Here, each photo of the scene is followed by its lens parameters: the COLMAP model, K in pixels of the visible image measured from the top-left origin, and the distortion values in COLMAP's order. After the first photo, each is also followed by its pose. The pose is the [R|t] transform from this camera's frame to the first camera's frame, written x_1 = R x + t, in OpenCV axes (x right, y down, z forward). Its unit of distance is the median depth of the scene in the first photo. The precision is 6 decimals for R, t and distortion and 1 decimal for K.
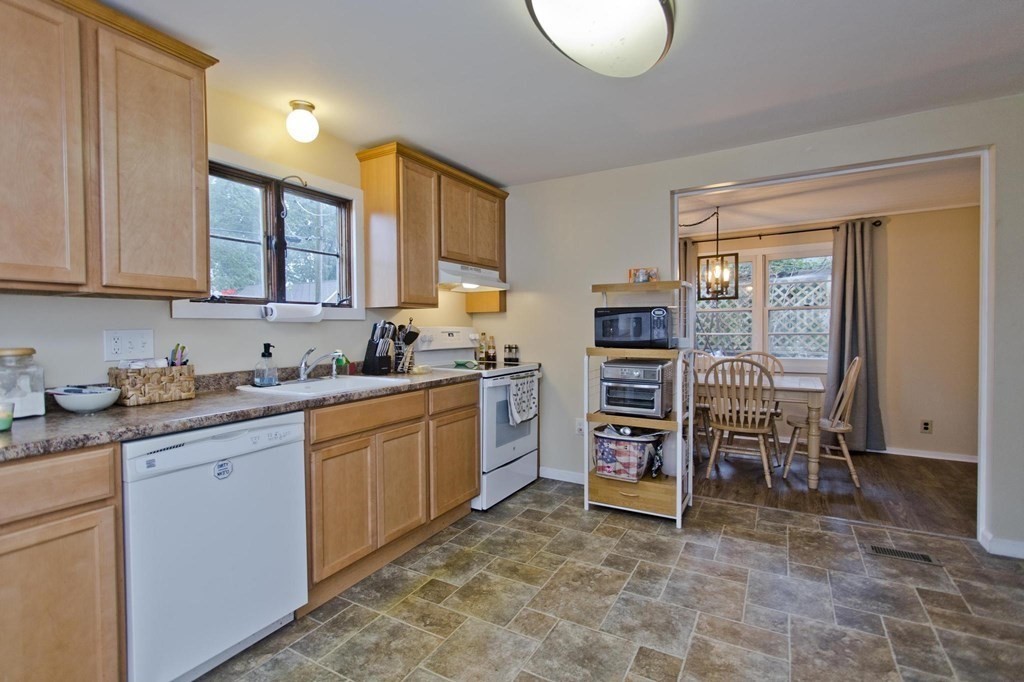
lens RADIAL K [[492.5, 0, 512.0], [0, 492.5, 341.0], [0, 0, 1]] dist [-0.000128, 0.000269]
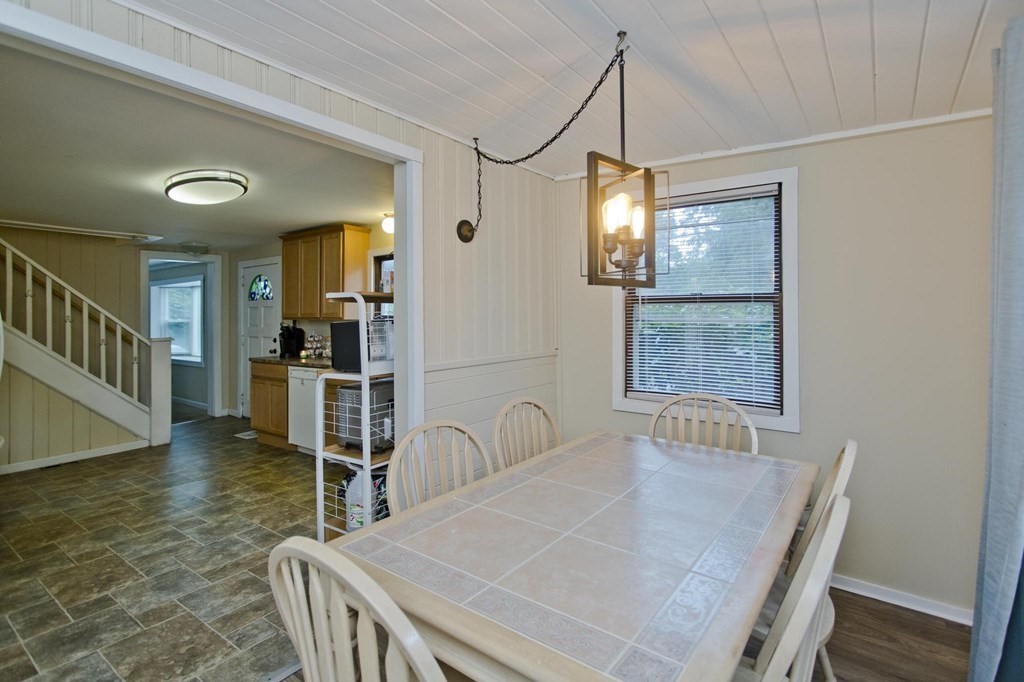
lens RADIAL K [[485.7, 0, 500.4], [0, 485.7, 315.5], [0, 0, 1]] dist [0.001781, 0.000602]
pose [[-0.131181, 0.009406, -0.991314, 1.154845], [-0.015968, 0.999805, 0.011600, -0.097744], [0.991230, 0.017351, -0.131005, 1.414582]]
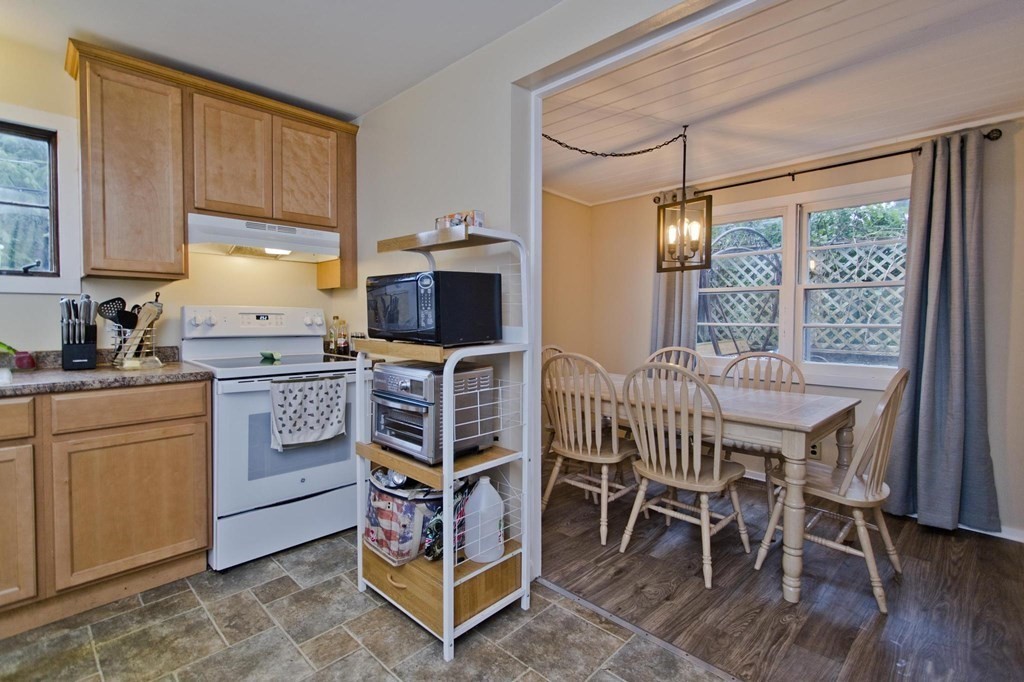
lens RADIAL K [[494.2, 0, 505.6], [0, 494.2, 333.4], [0, 0, 1]] dist [0.003321, -0.000804]
pose [[0.966715, 0.021515, -0.254951, 0.535701], [-0.019683, 0.999759, 0.009733, -0.003896], [0.255099, -0.004391, 0.966905, 0.462198]]
